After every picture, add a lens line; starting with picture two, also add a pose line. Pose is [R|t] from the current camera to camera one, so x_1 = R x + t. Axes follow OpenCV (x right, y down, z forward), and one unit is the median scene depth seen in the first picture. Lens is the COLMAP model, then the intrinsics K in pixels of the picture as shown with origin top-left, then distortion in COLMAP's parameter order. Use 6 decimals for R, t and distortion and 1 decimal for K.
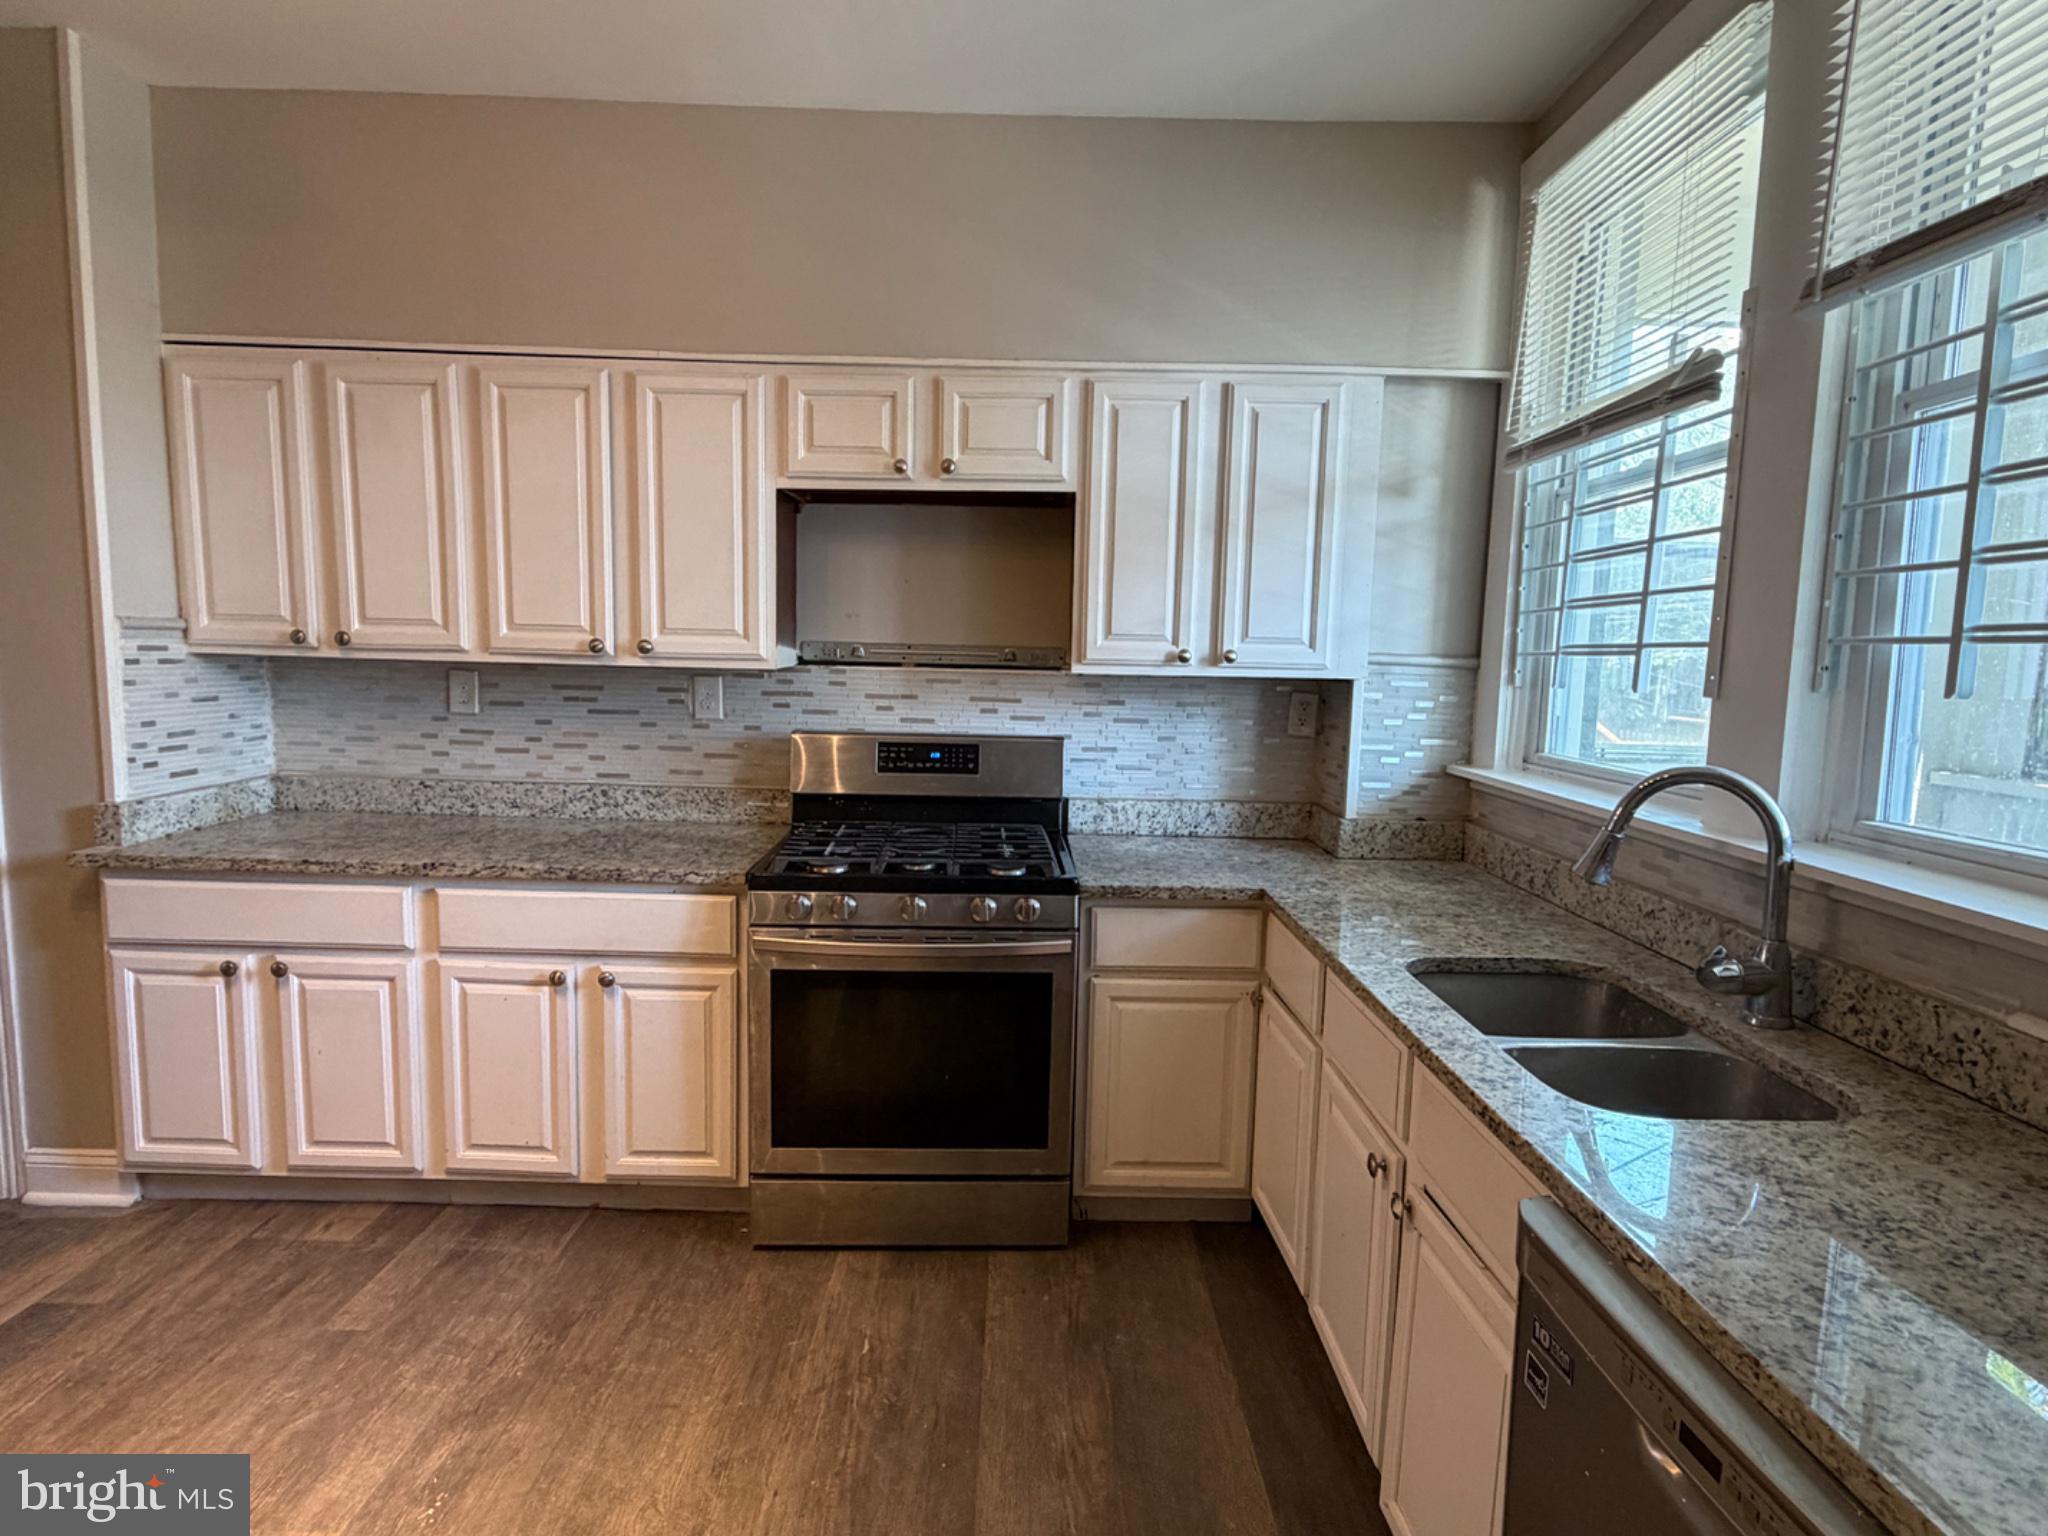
lens RADIAL K [[1064.1, 0, 1019.8], [0, 1064.1, 770.8], [0, 0, 1]] dist [0.002202, -0.000718]
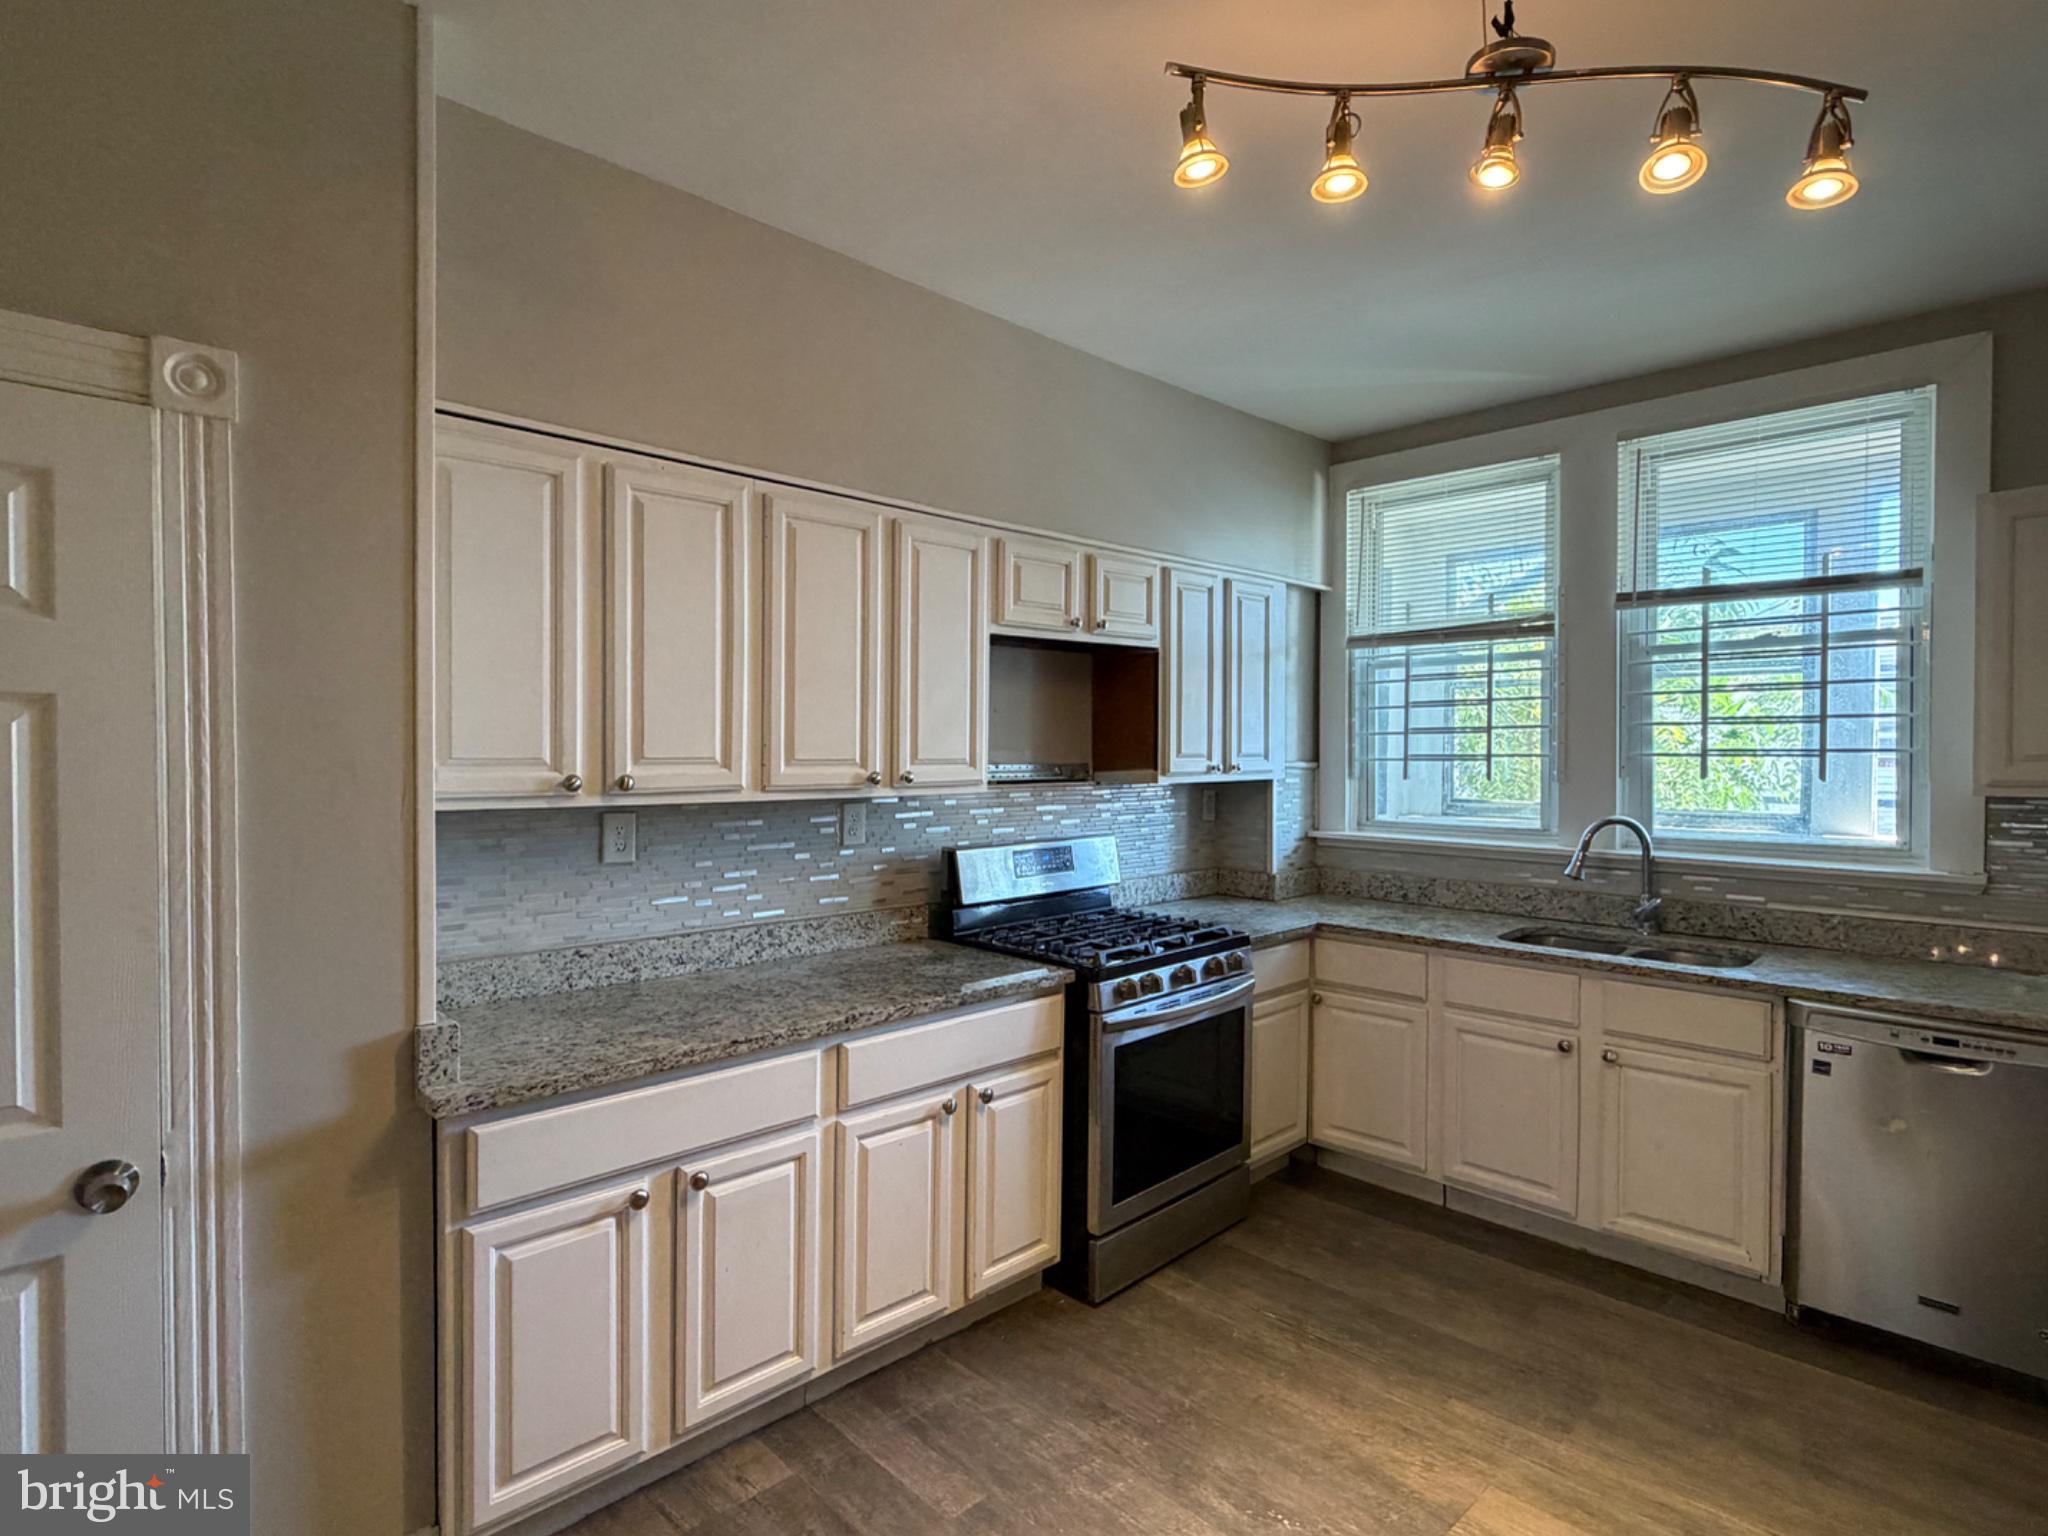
lens RADIAL K [[1064.1, 0, 1025.1], [0, 1064.1, 769.1], [0, 0, 1]] dist [0.002202, -0.000718]
pose [[0.718571, -0.037045, 0.694467, -1.010393], [0.094429, 0.994530, -0.044654, -0.068996], [-0.689013, 0.097665, 0.718138, 0.178771]]
